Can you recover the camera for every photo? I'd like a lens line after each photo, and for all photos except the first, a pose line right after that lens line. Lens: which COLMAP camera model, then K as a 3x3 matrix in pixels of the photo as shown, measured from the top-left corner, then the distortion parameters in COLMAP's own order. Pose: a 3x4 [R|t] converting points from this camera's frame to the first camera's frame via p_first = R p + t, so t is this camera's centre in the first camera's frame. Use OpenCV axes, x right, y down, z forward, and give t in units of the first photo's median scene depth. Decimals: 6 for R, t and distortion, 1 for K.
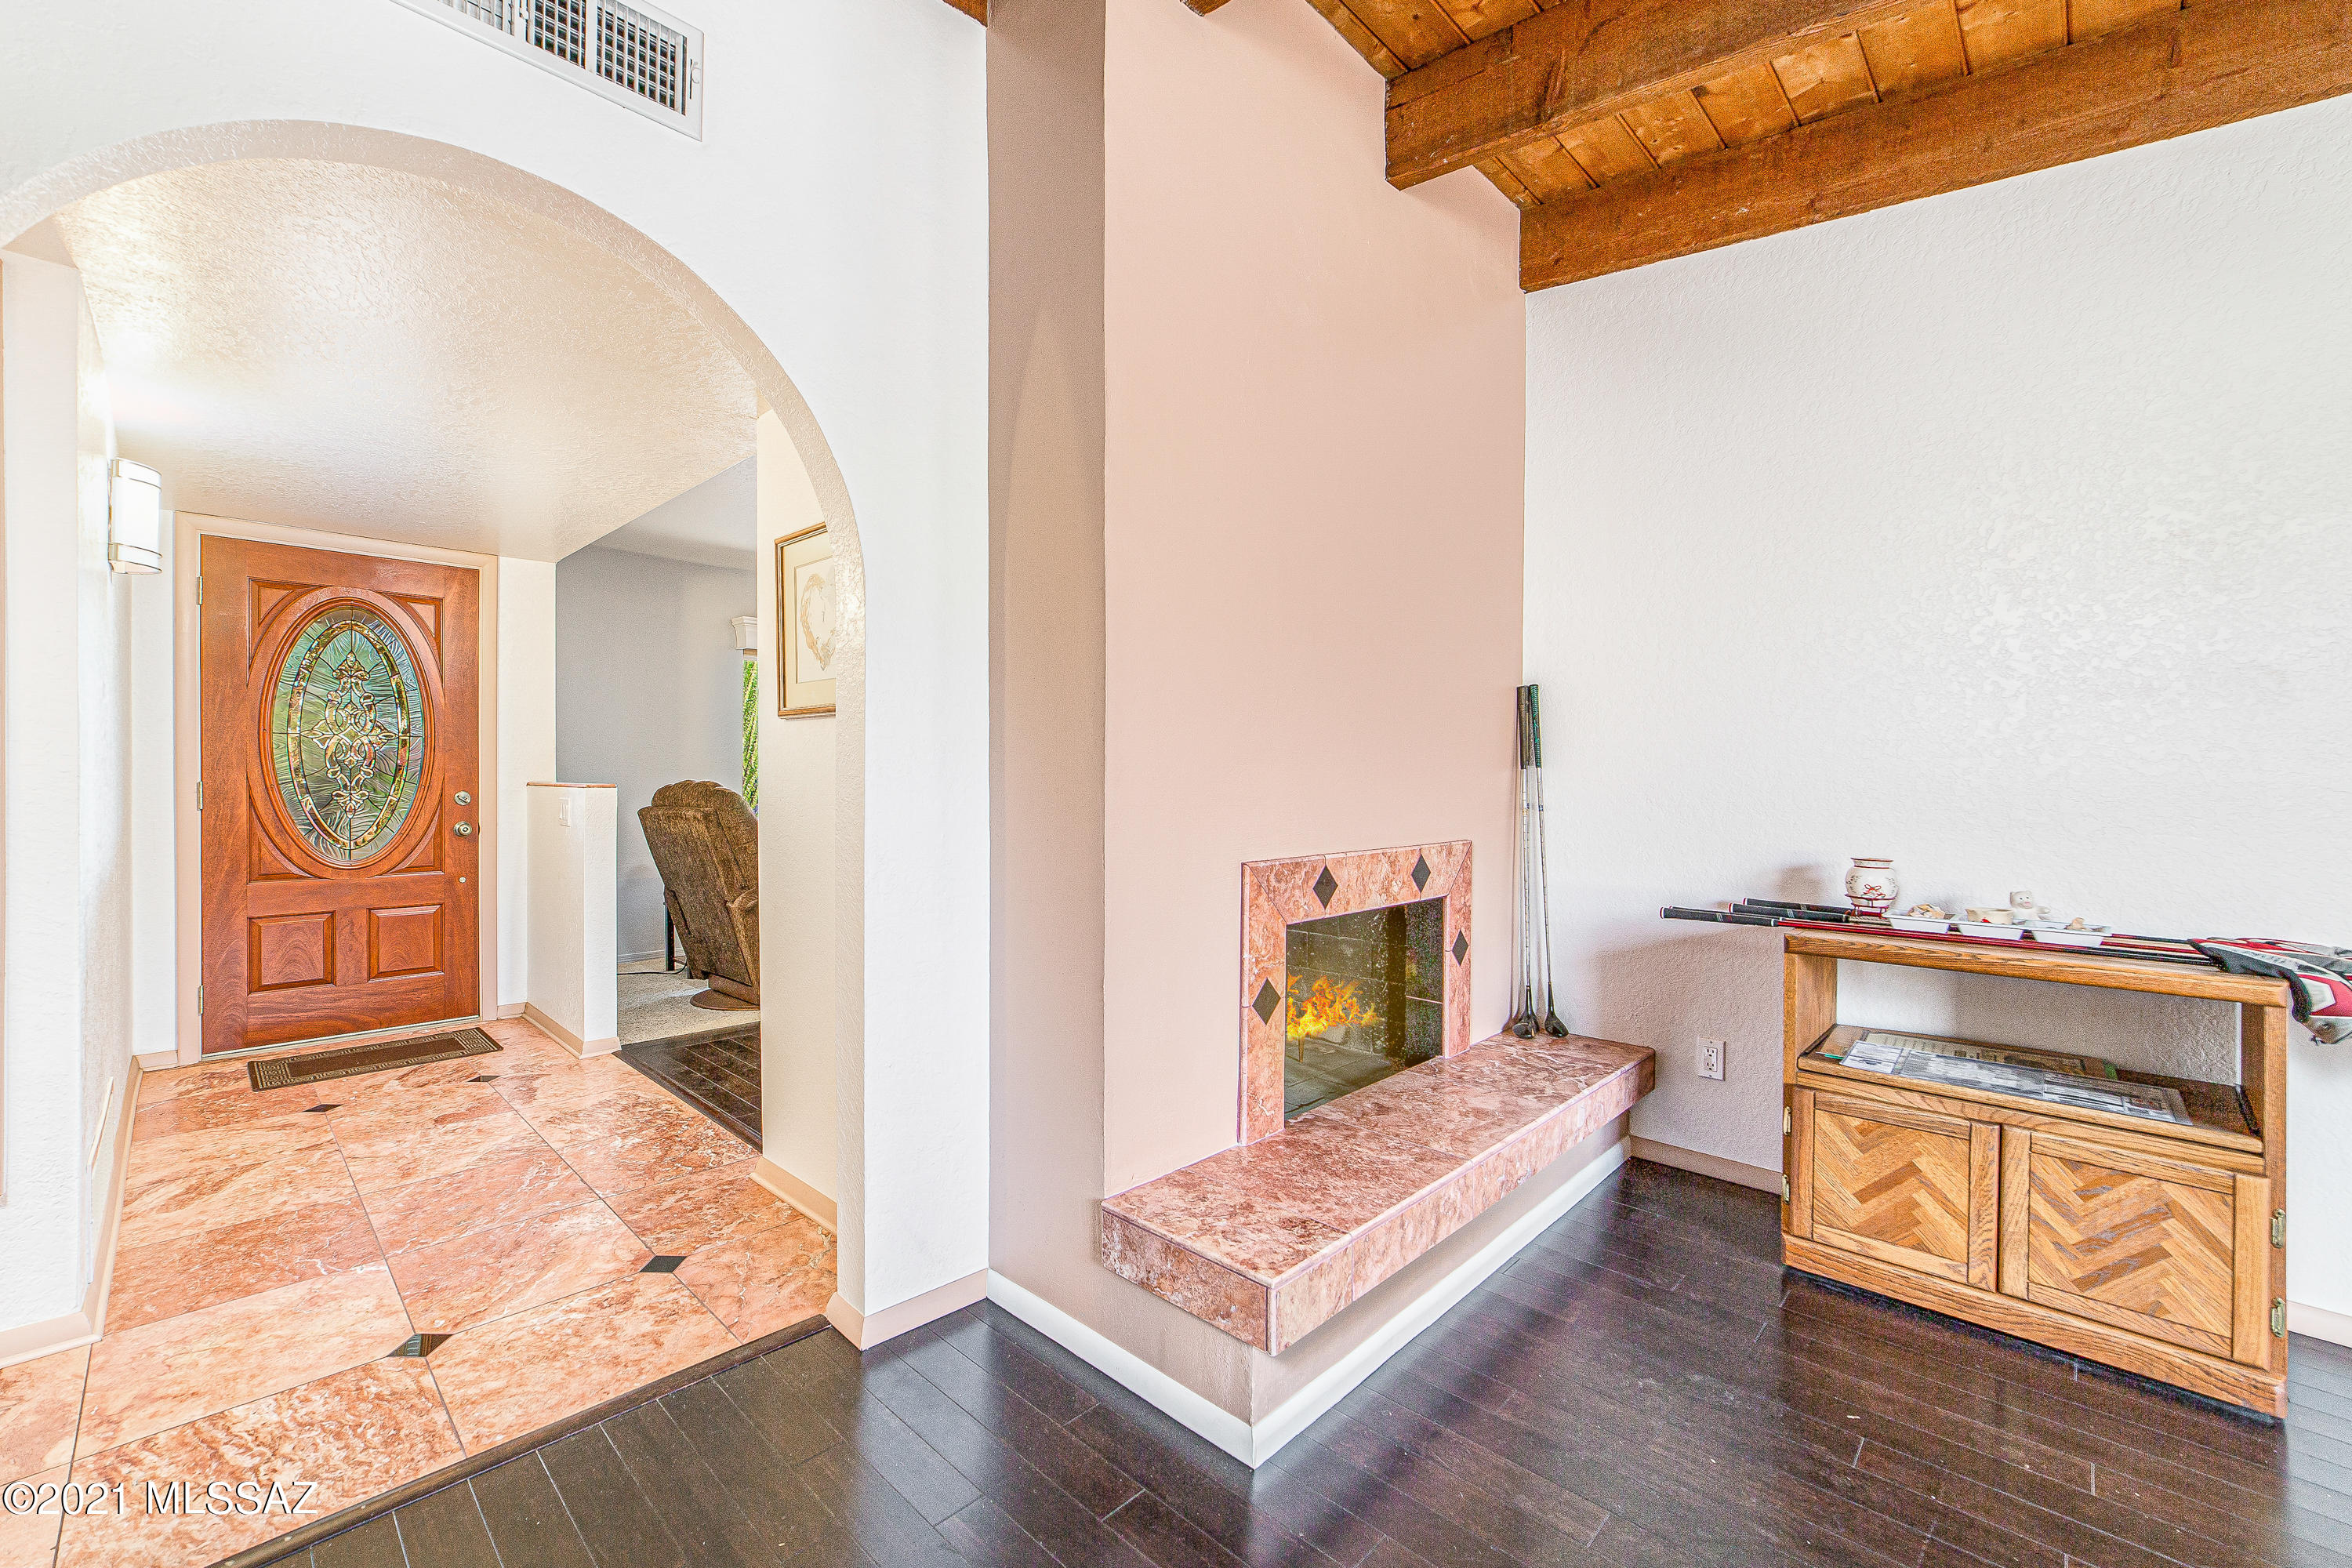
lens RADIAL K [[953.8, 0, 1130.5], [0, 953.8, 783.0], [0, 0, 1]] dist [-0.015813, 0.003418]
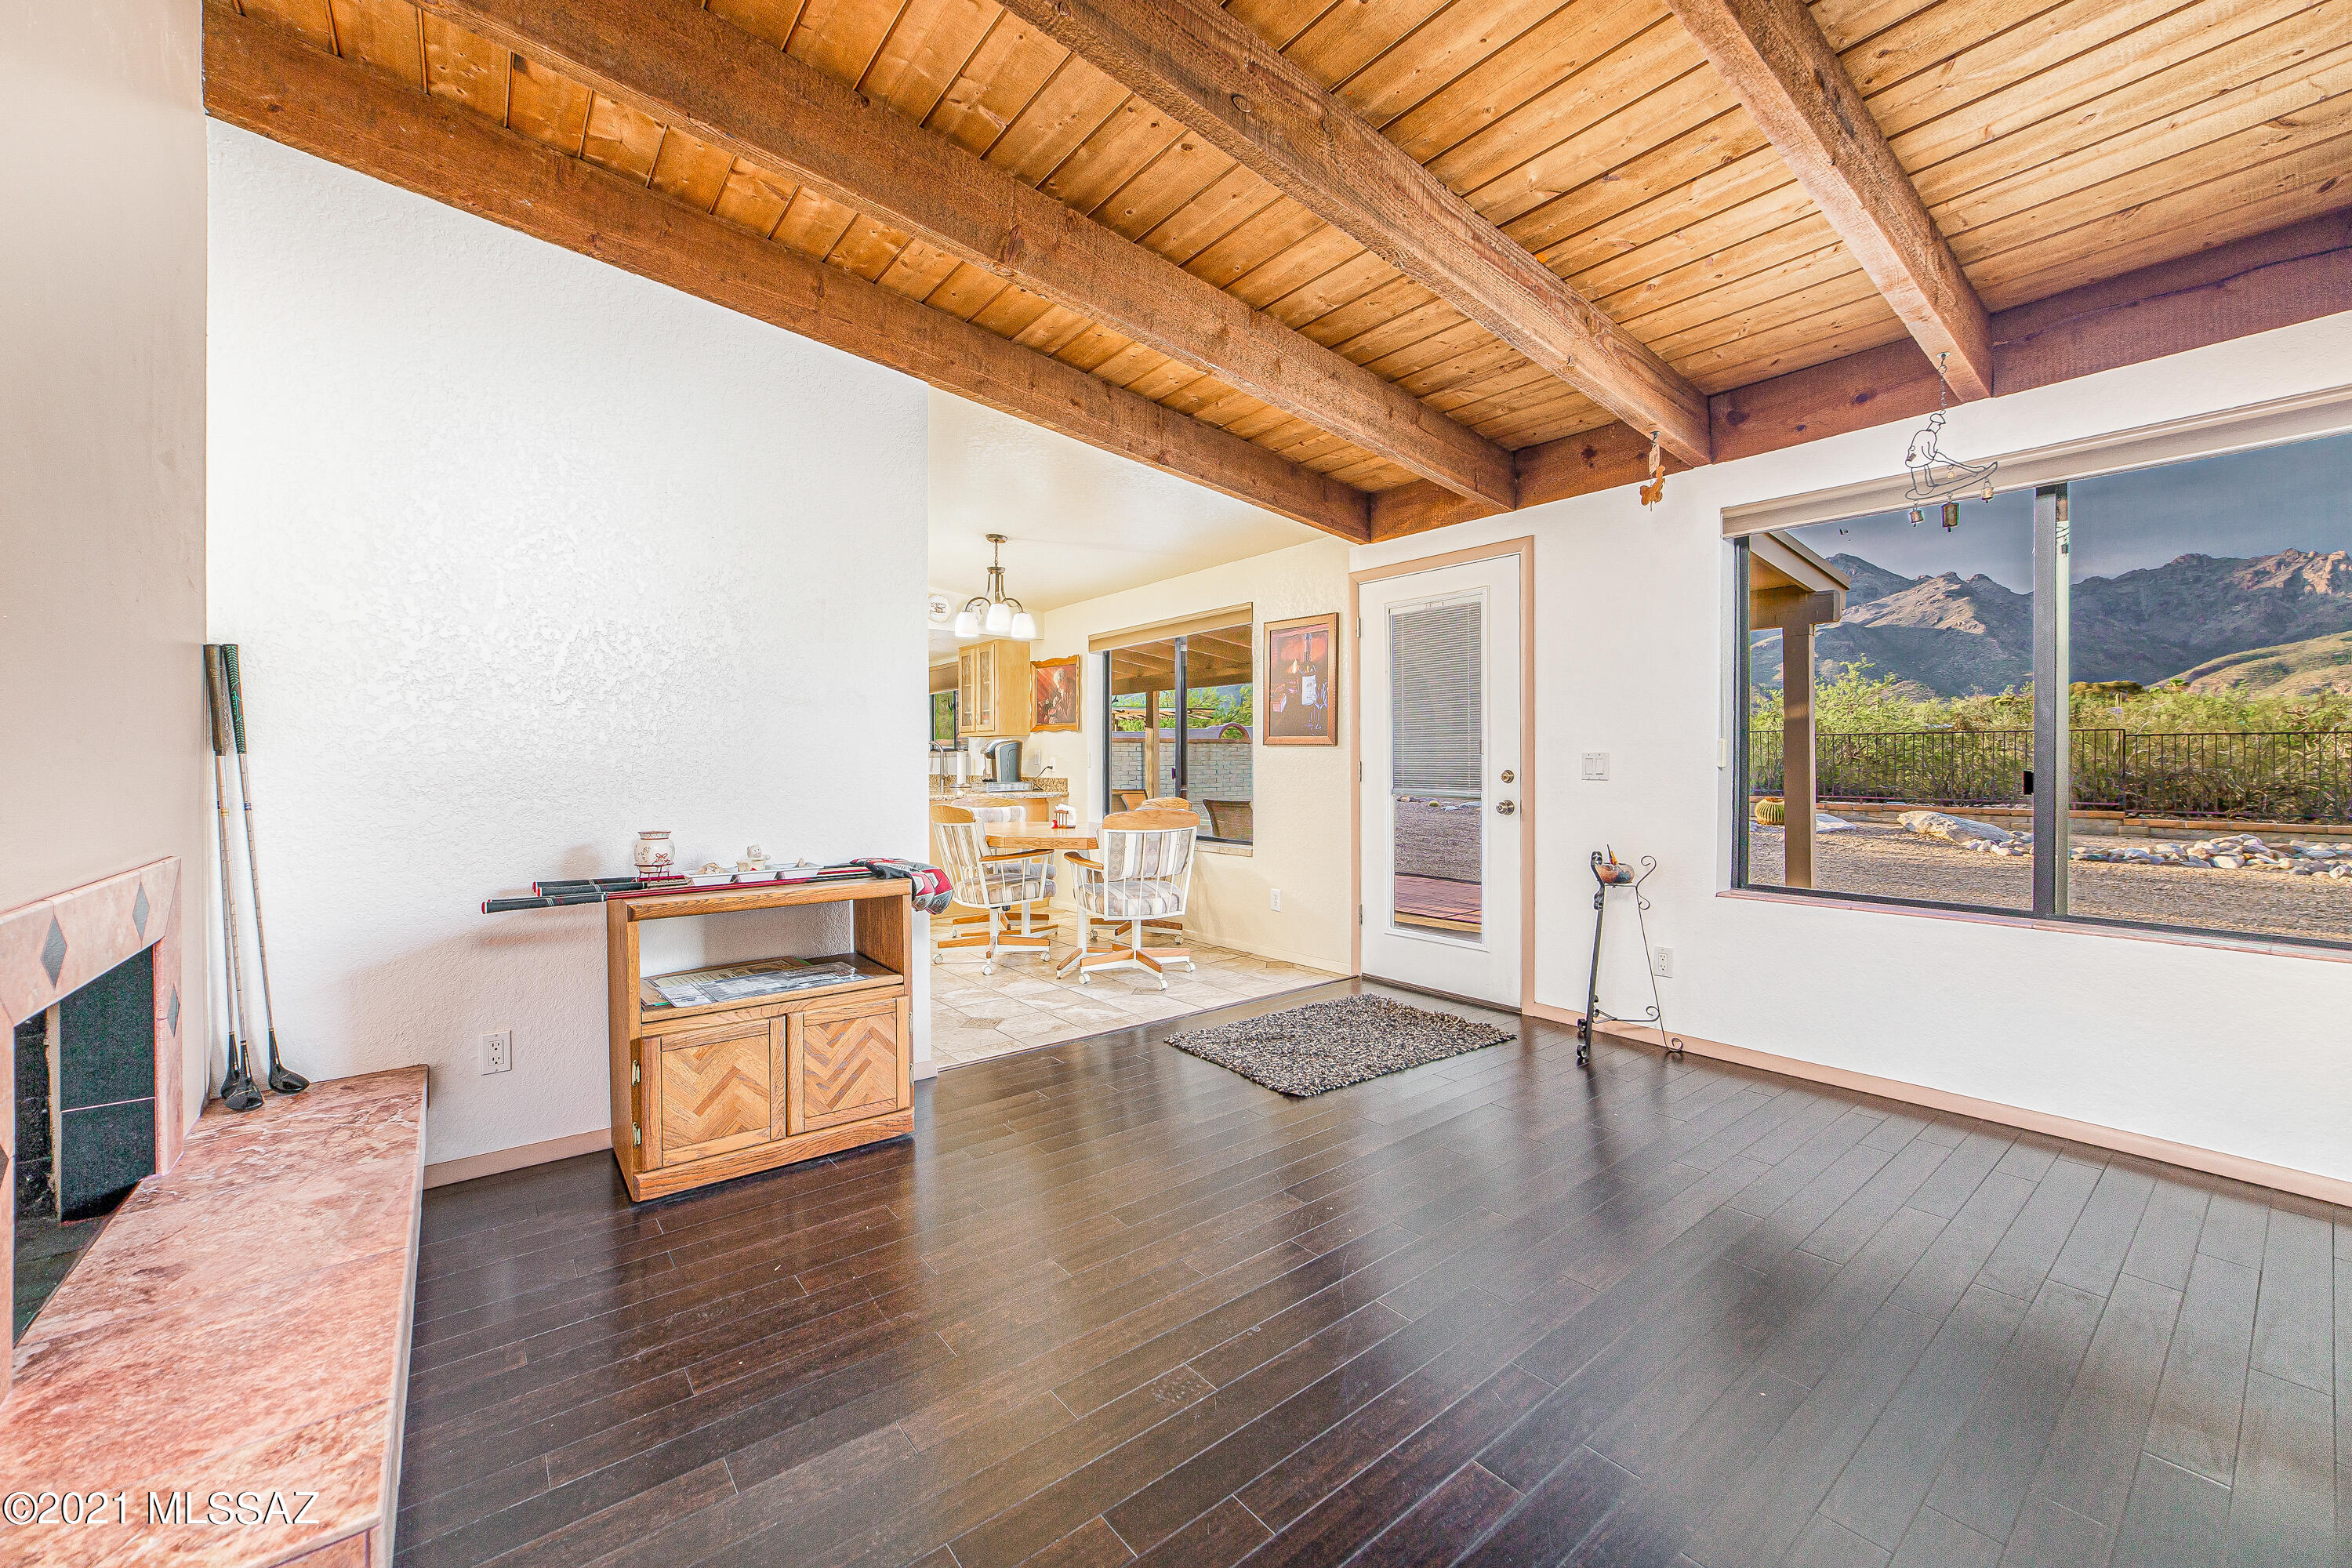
lens RADIAL K [[915.0, 0, 1178.7], [0, 915.0, 768.2], [0, 0, 1]] dist [-0.022603, 0.008609]
pose [[0.122907, -0.015523, 0.992297, -0.240627], [0.013181, 0.999815, 0.014008, -0.005737], [-0.992331, 0.011358, 0.123088, 0.200643]]
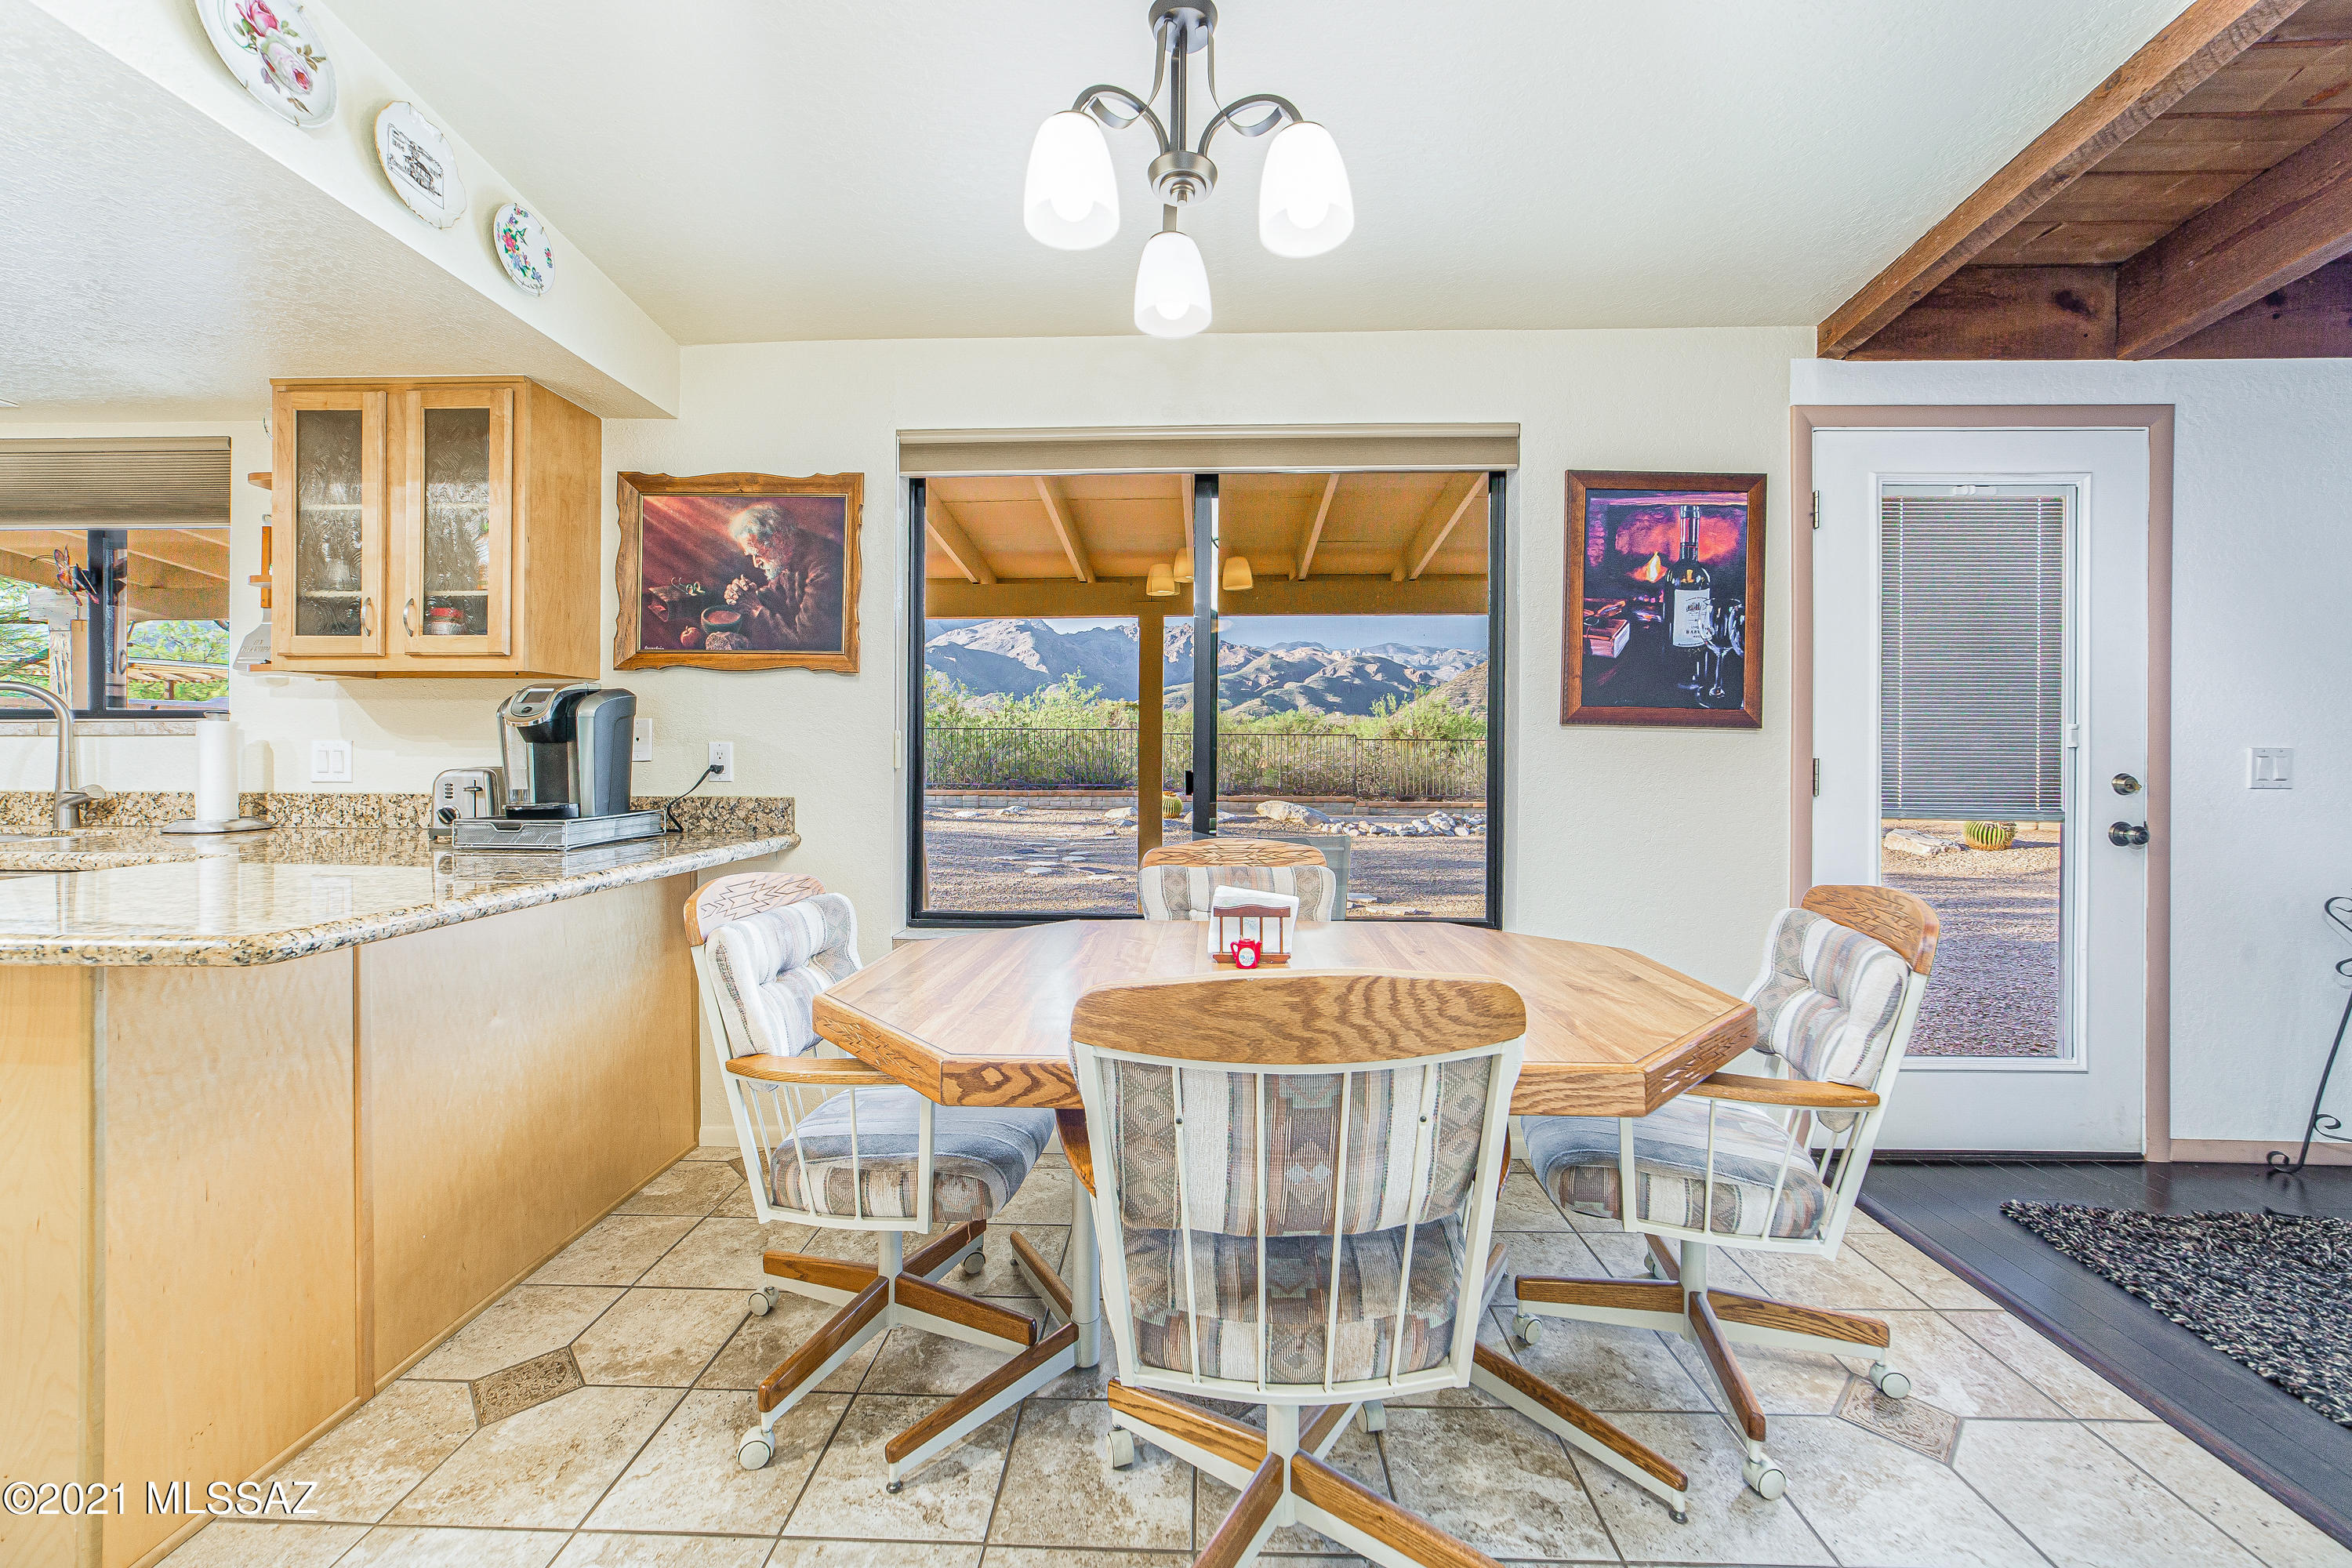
lens RADIAL K [[915.0, 0, 1173.1], [0, 915.0, 758.3], [0, 0, 1]] dist [-0.022603, 0.008609]
pose [[-0.677969, -0.010722, 0.735013, 1.471549], [-0.001038, 0.999907, 0.013629, -0.001573], [-0.735090, 0.008477, -0.677916, 1.296066]]
